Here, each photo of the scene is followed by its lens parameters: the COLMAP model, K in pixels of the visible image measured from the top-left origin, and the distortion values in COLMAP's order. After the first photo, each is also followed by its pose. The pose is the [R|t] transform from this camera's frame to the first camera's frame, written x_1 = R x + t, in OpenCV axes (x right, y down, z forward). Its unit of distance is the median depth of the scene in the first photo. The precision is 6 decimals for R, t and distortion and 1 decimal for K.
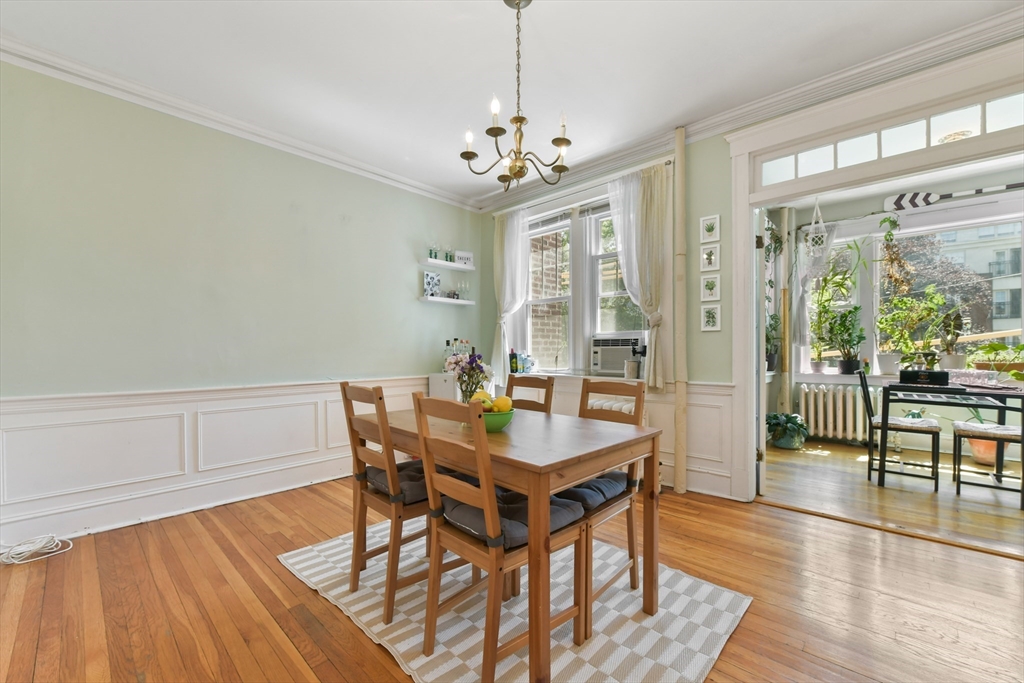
lens RADIAL K [[410.0, 0, 515.6], [0, 410.0, 349.2], [0, 0, 1]] dist [-0.007203, -0.000207]
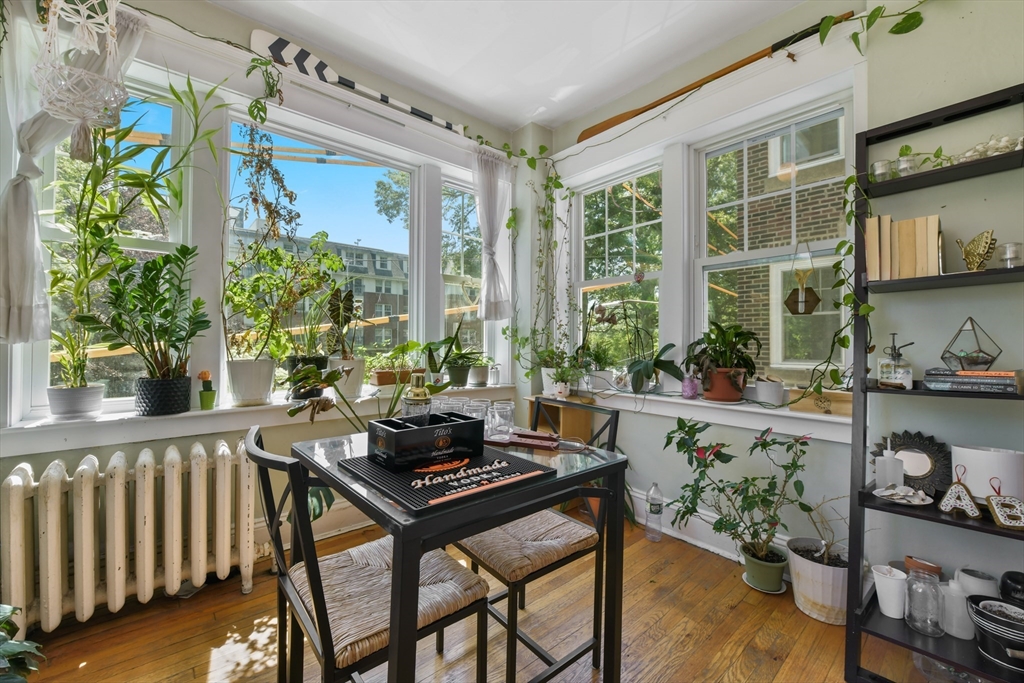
lens RADIAL K [[410.0, 0, 511.0], [0, 410.0, 338.6], [0, 0, 1]] dist [-0.007203, -0.000207]
pose [[0.101871, 0.004276, 0.994788, 0.448639], [-0.015030, 0.999883, -0.002759, -0.015168], [-0.994684, -0.014671, 0.101923, 0.616169]]
